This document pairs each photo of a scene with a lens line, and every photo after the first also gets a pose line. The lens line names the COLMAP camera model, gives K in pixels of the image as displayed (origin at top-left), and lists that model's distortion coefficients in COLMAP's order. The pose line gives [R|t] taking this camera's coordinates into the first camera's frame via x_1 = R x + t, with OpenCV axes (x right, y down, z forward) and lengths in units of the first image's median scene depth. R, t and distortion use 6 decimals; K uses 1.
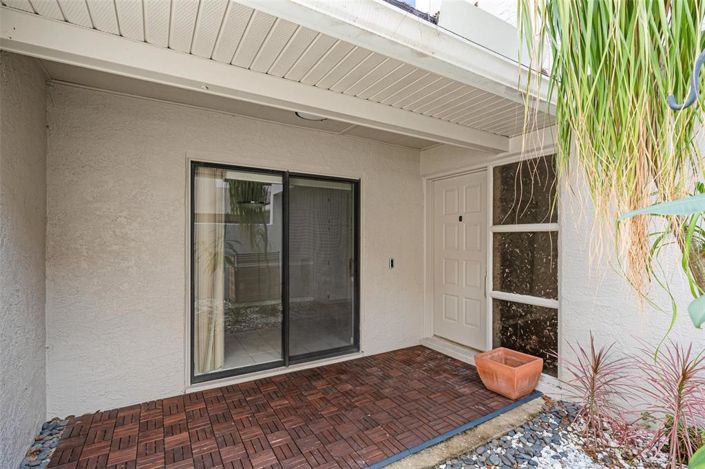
lens RADIAL K [[318.8, 0, 350.6], [0, 318.8, 236.1], [0, 0, 1]] dist [-0.007752, 0.001024]
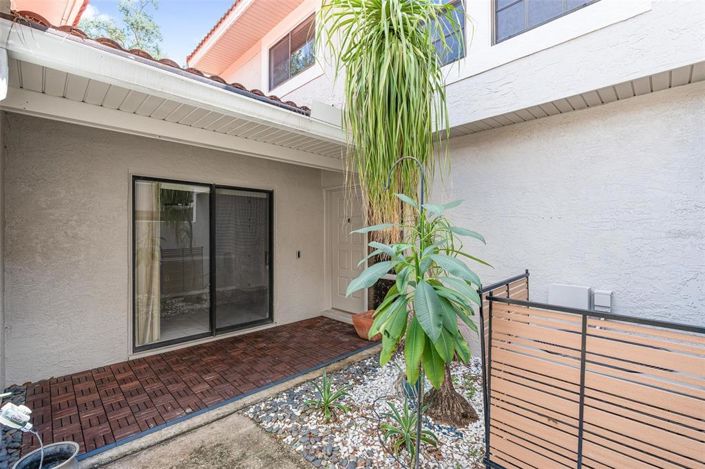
lens RADIAL K [[318.8, 0, 353.8], [0, 318.8, 232.1], [0, 0, 1]] dist [-0.007752, 0.001024]
pose [[0.971139, -0.003373, 0.238491, 0.046235], [0.001754, 0.999974, 0.006999, -0.018890], [-0.238508, -0.006378, 0.971120, -0.409657]]
